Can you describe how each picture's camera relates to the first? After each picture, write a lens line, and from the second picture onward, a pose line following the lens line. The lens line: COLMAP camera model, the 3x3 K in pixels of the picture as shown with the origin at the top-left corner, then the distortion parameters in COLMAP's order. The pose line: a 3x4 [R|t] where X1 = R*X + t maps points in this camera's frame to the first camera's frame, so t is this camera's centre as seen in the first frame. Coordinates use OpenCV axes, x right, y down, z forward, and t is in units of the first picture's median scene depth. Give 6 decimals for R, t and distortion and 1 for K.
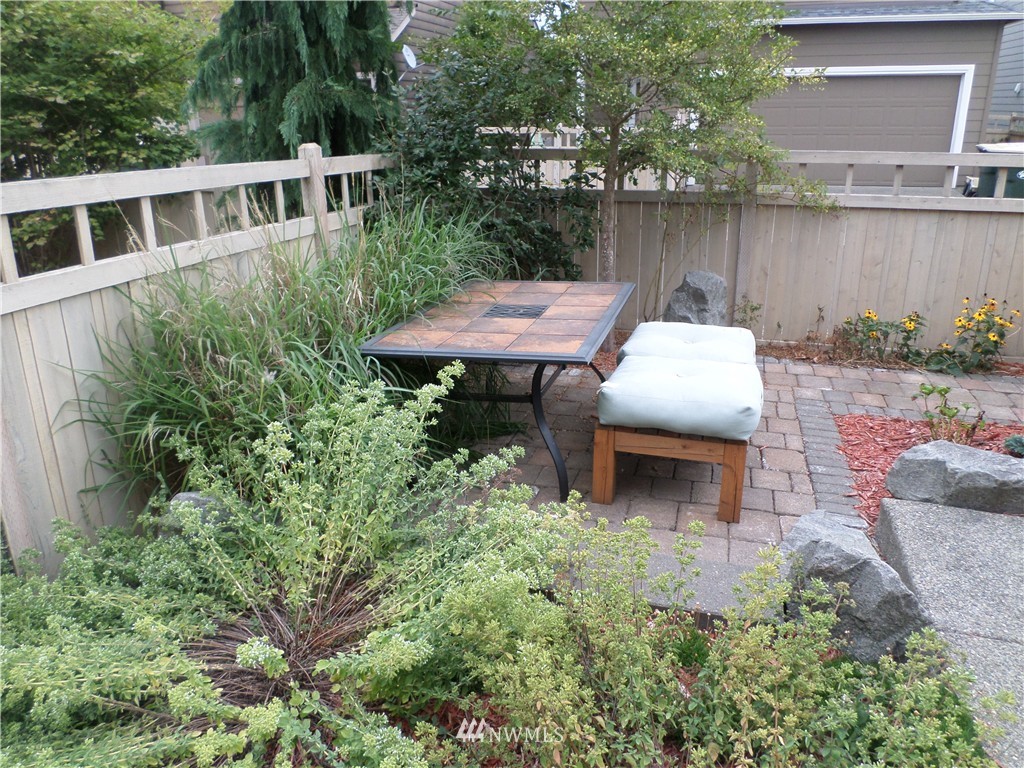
lens RADIAL K [[756.9, 0, 512.6], [0, 756.9, 357.9], [0, 0, 1]] dist [-0.020589, -0.006497]
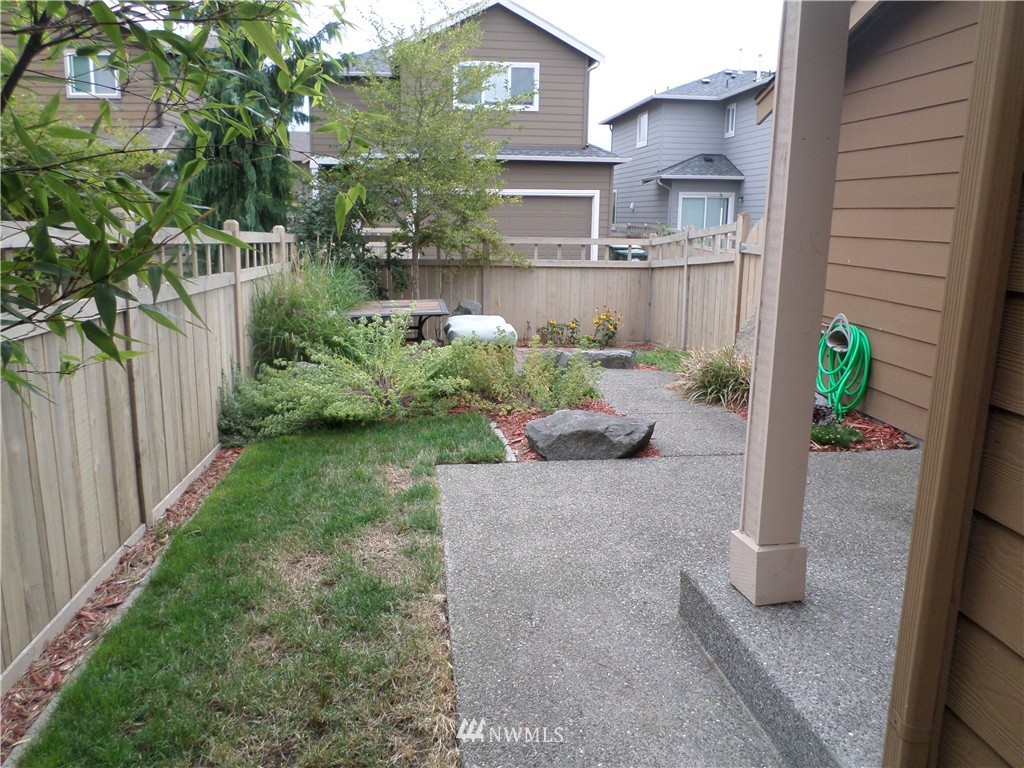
lens RADIAL K [[776.6, 0, 512.0], [0, 776.6, 384.0], [0, 0, 1]] dist [-0.001557, -0.001025]
pose [[0.920443, -0.060082, 0.386231, -0.370510], [0.102193, 0.990737, -0.089420, 0.252634], [-0.377281, 0.121776, 0.918058, -0.706068]]
